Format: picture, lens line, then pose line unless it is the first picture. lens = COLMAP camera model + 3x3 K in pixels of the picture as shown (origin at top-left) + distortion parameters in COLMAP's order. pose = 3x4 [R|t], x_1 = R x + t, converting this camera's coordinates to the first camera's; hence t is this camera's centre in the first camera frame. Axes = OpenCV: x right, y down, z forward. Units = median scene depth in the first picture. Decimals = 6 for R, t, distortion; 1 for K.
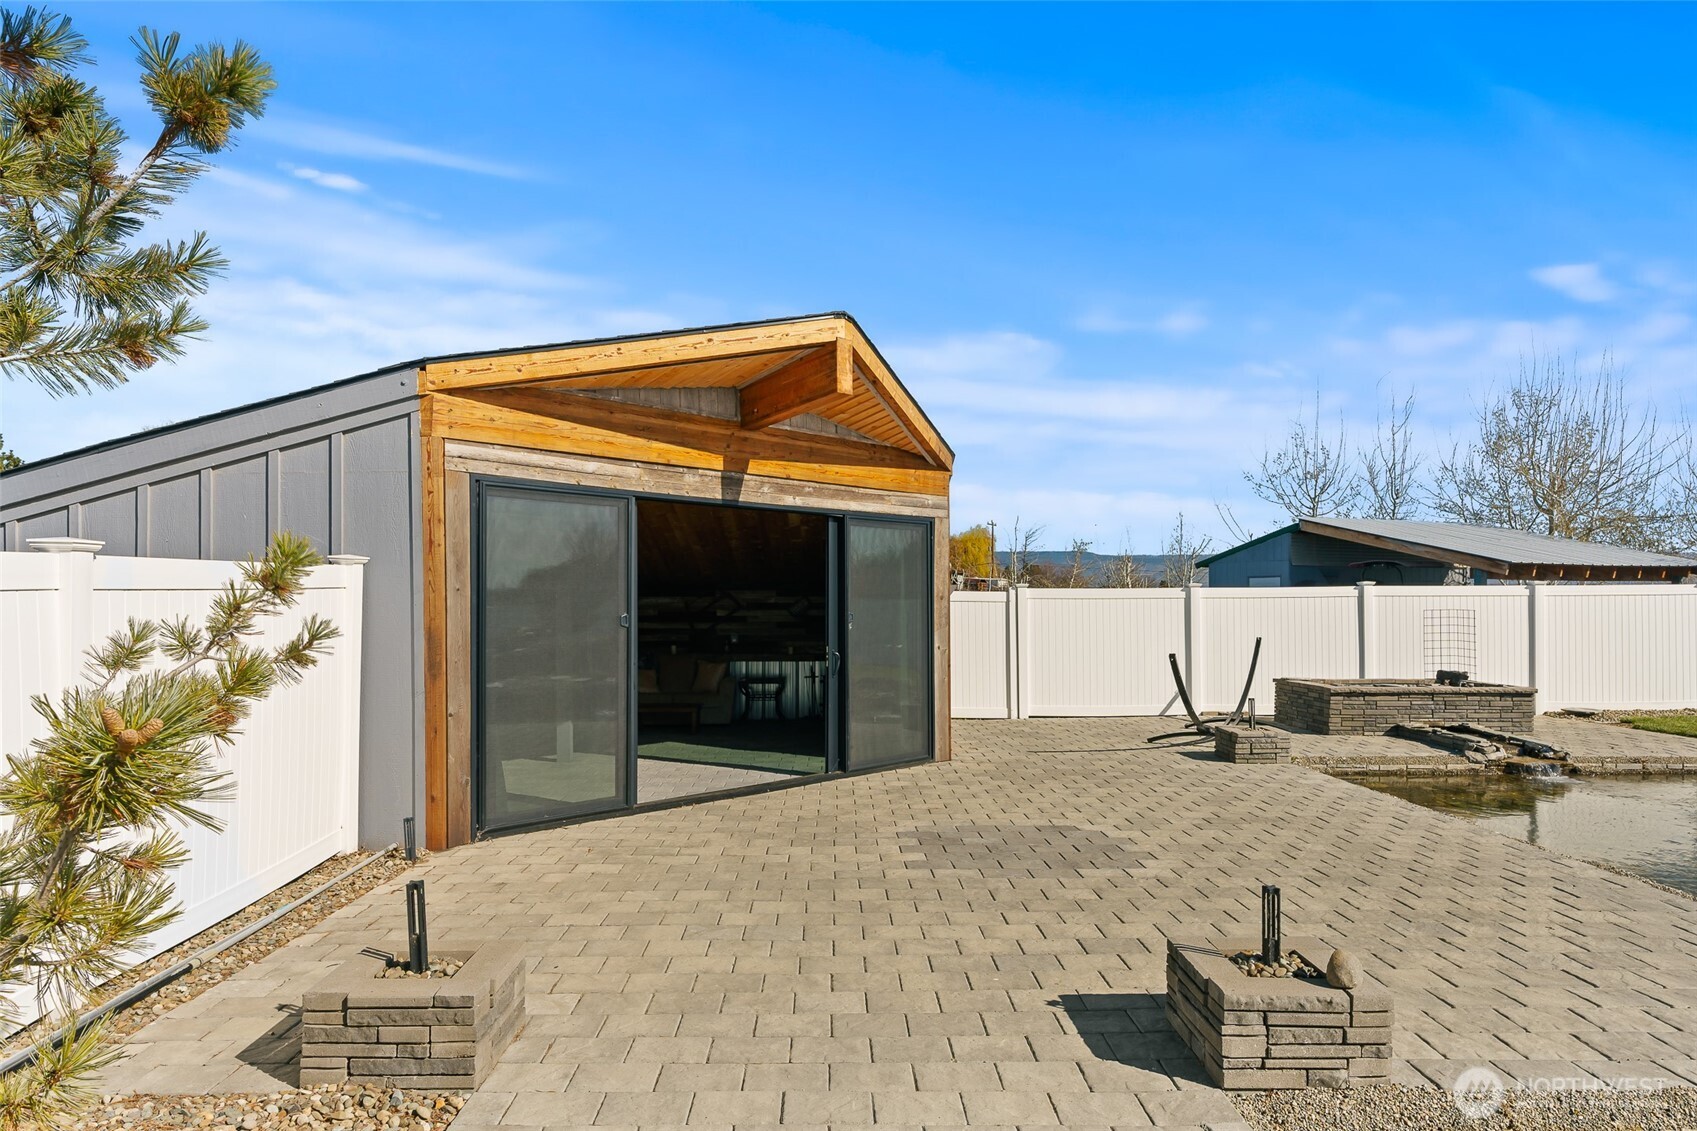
lens RADIAL K [[1025.4, 0, 841.8], [0, 1025.4, 602.6], [0, 0, 1]] dist [0.003801, -0.001250]
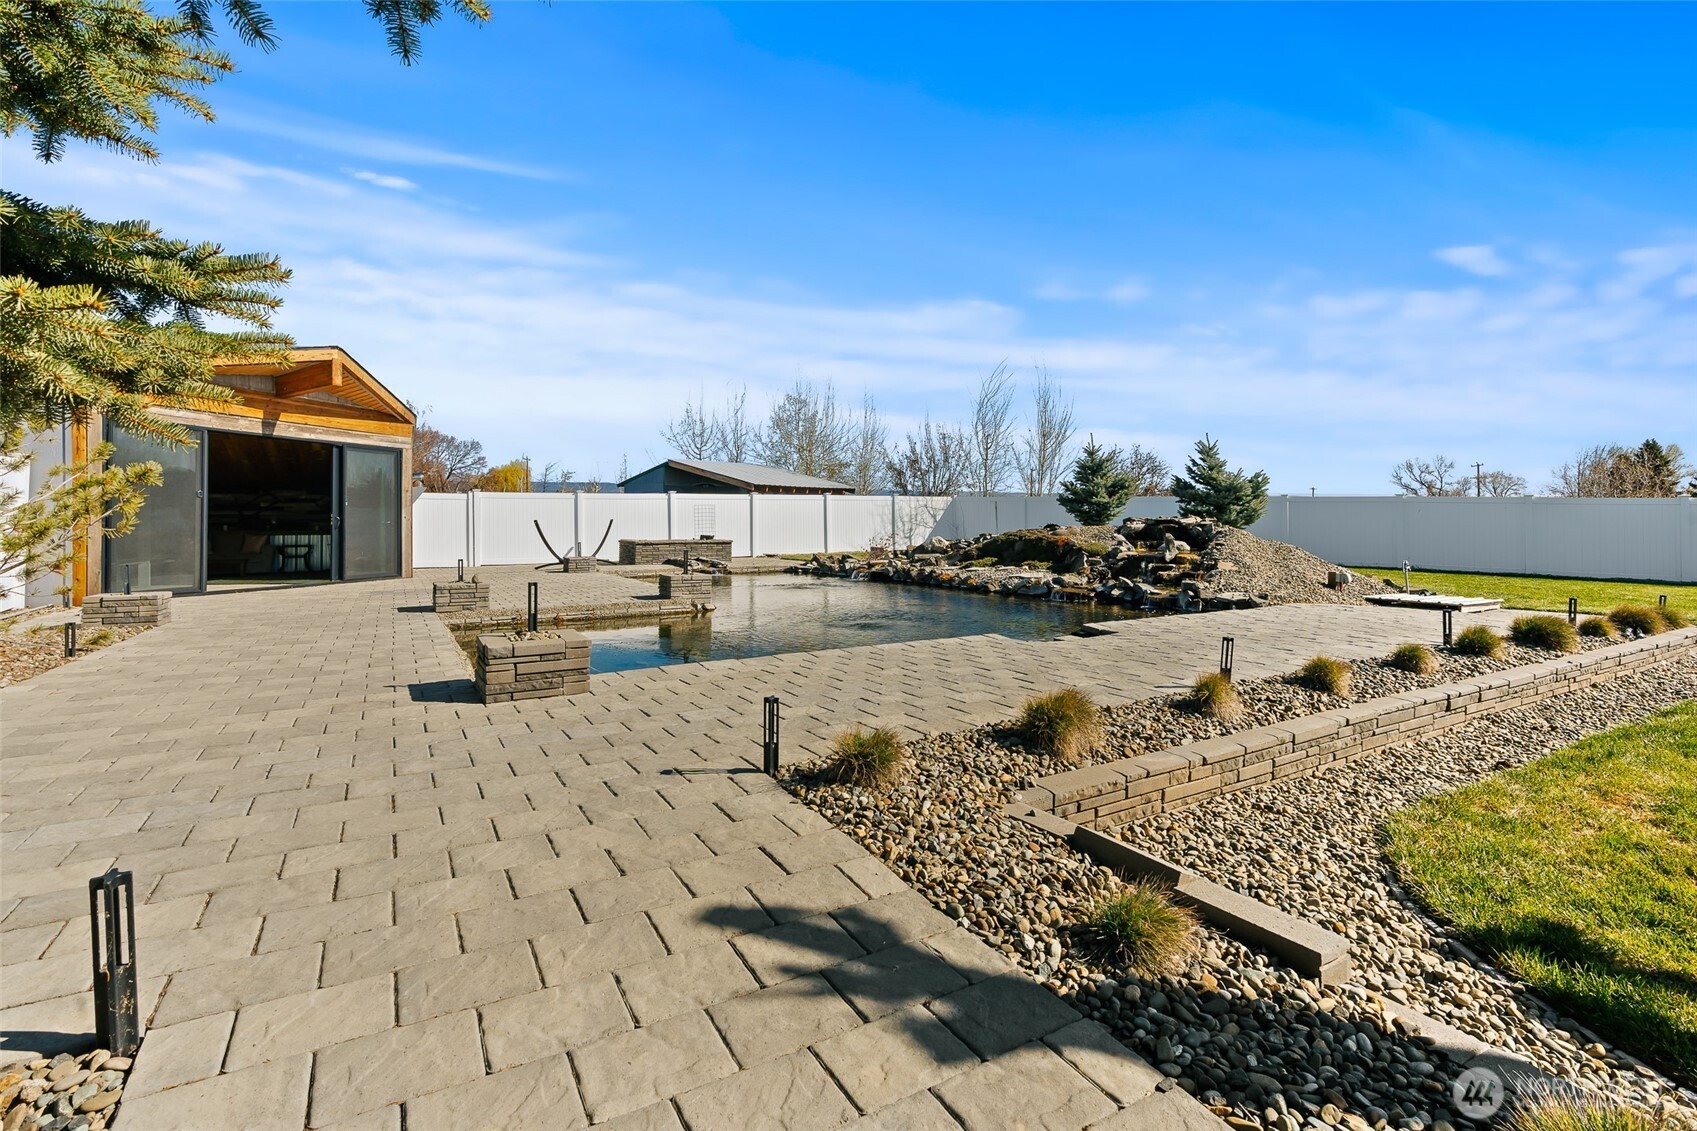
lens RADIAL K [[793.8, 0, 850.5], [0, 793.8, 508.2], [0, 0, 1]] dist [-0.002206, 0.002968]
pose [[0.869758, 0.004552, 0.493458, 0.082860], [0.005185, 0.999818, -0.018361, 0.055532], [-0.493452, 0.018528, 0.869576, -0.642443]]
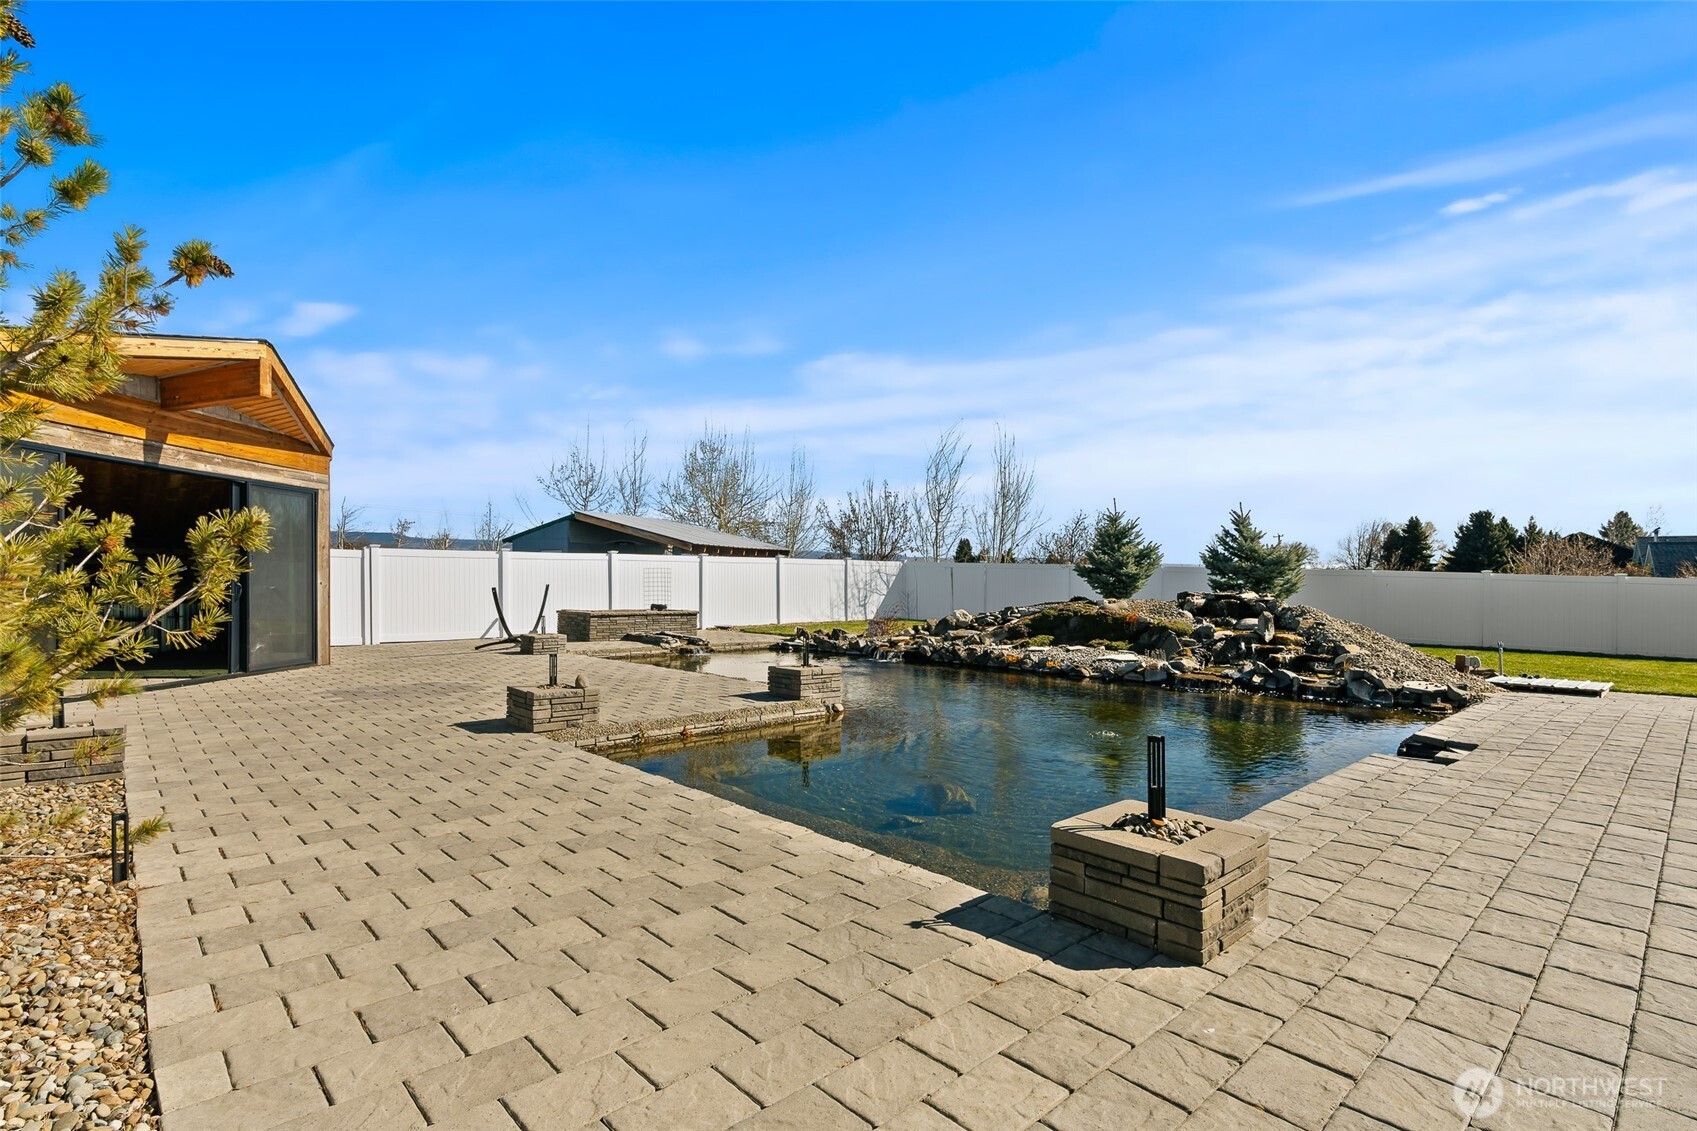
lens RADIAL K [[828.4, 0, 845.9], [0, 828.4, 580.2], [0, 0, 1]] dist [-0.002338, -0.001118]
pose [[0.743476, 0.006263, 0.668734, -0.119836], [-0.005784, 0.999979, -0.002934, 0.037151], [-0.668738, -0.001686, 0.743496, -0.291031]]
